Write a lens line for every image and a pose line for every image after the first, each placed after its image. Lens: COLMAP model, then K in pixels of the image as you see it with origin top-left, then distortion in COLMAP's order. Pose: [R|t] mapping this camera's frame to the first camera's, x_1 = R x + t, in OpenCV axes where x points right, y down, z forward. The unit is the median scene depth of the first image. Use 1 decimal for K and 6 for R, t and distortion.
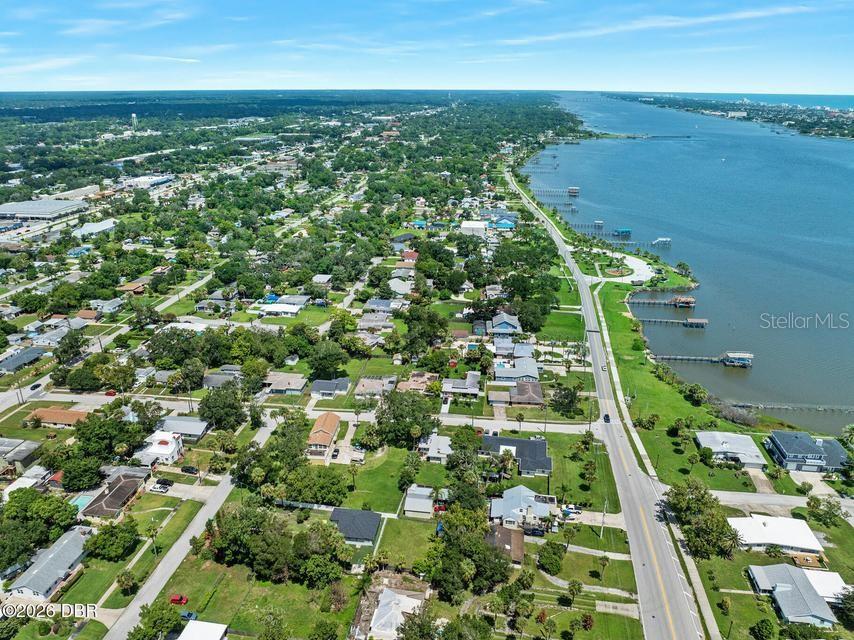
lens RADIAL K [[599.5, 0, 423.6], [0, 599.5, 319.6], [0, 0, 1]] dist [-0.017894, -0.005011]
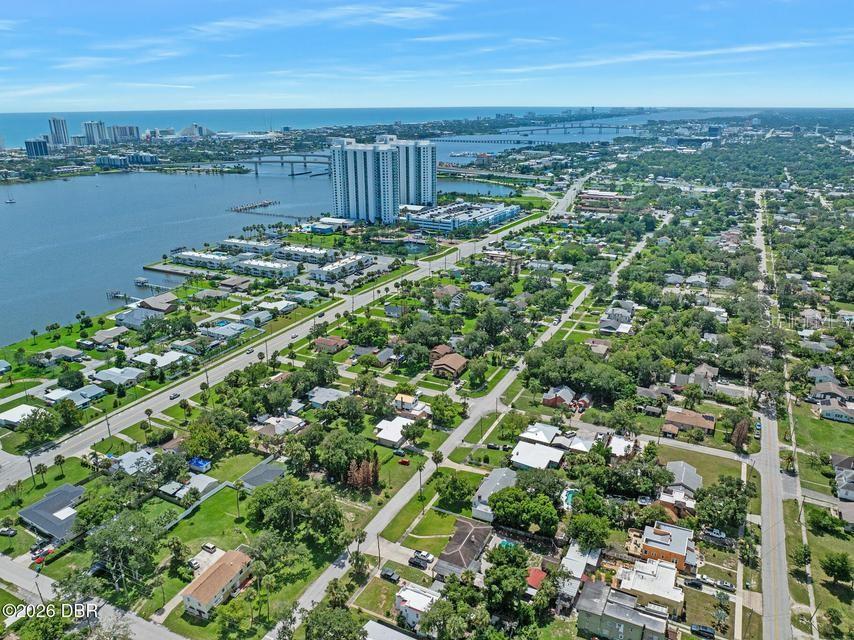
lens RADIAL K [[599.5, 0, 423.6], [0, 599.5, 319.6], [0, 0, 1]] dist [-0.017894, -0.005011]
pose [[-0.947699, -0.097887, 0.303785, -0.520398], [0.127671, 0.756073, 0.641914, -0.419224], [-0.292519, 0.647125, -0.704032, 1.075789]]
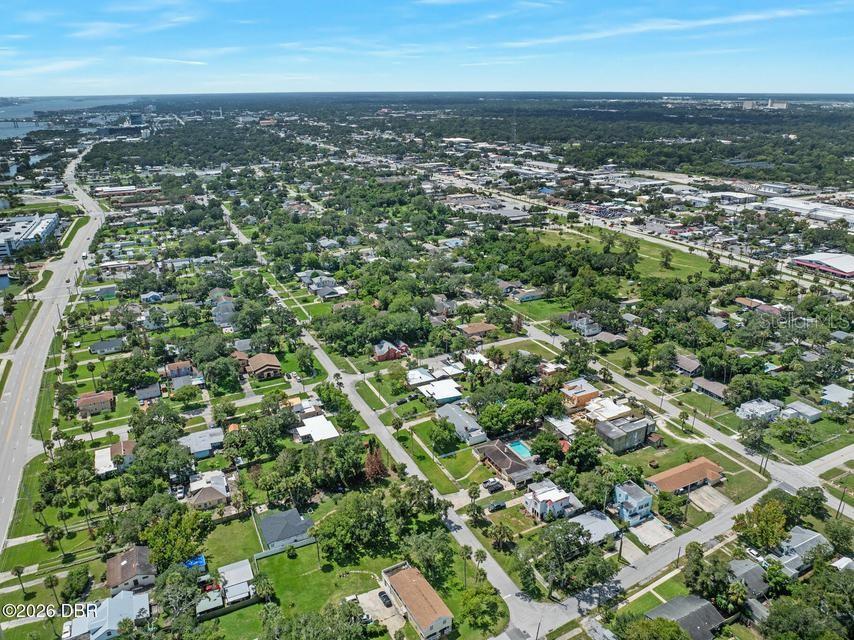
lens RADIAL K [[599.5, 0, 423.6], [0, 599.5, 319.6], [0, 0, 1]] dist [-0.017894, -0.005011]
pose [[-0.819549, 0.213900, -0.531588, 0.104462], [-0.203919, 0.758107, 0.619428, -0.412592], [0.535496, 0.616053, -0.577688, 1.046606]]
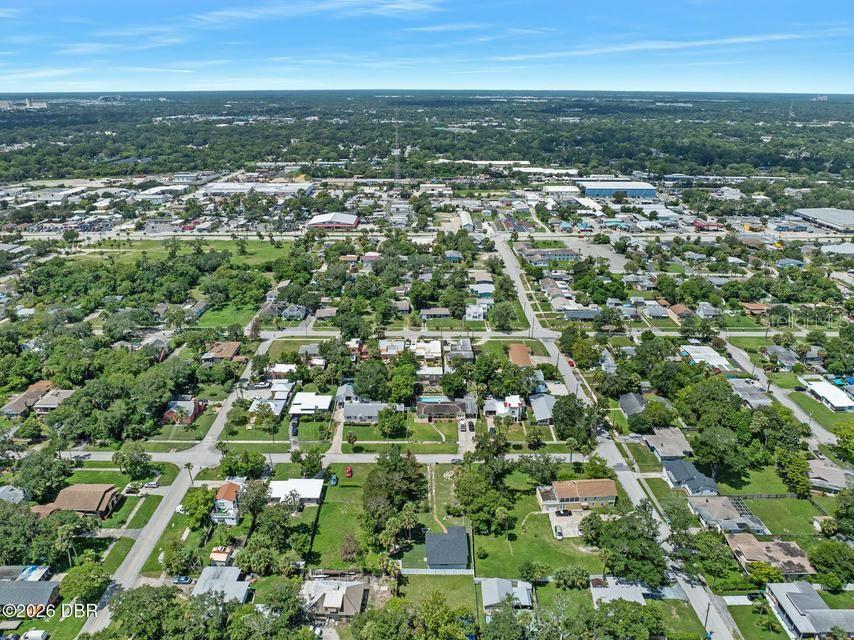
lens RADIAL K [[599.5, 0, 423.6], [0, 599.5, 319.6], [0, 0, 1]] dist [-0.017894, -0.005011]
pose [[0.161091, 0.362166, -0.918088, 0.436316], [-0.368961, 0.884887, 0.284329, -0.166568], [0.915378, 0.292936, 0.276172, 0.415193]]
